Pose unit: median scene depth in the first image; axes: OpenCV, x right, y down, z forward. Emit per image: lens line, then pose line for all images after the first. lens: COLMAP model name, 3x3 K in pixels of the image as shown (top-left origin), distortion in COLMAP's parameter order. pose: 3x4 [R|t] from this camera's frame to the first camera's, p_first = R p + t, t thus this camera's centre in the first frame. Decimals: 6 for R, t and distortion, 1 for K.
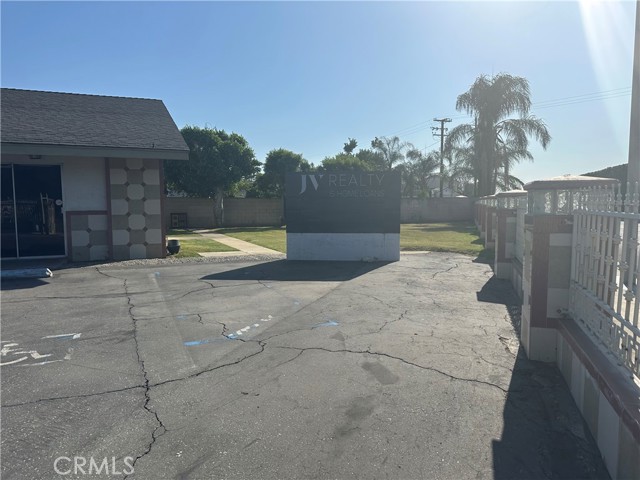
lens RADIAL K [[431.5, 0, 320.0], [0, 431.5, 240.0], [0, 0, 1]] dist [0.004856, -0.002075]
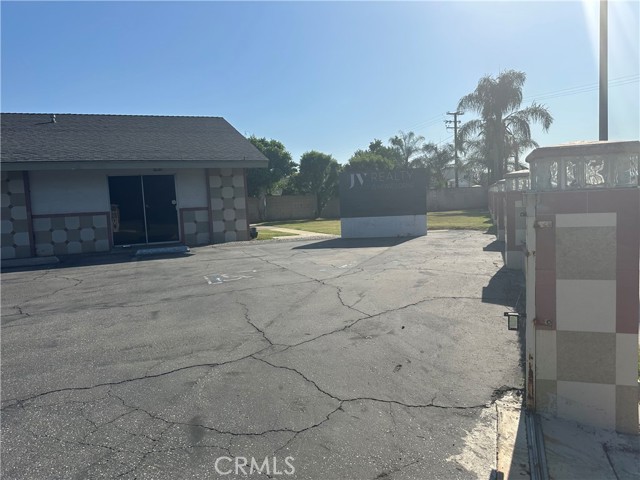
lens RADIAL K [[443.8, 0, 317.8], [0, 443.8, 236.1], [0, 0, 1]] dist [0.059856, -0.077629]
pose [[0.998630, -0.041038, -0.032458, -0.059550], [0.040899, 0.999151, -0.004939, 0.024395], [0.032633, 0.003604, 0.999461, -0.213789]]
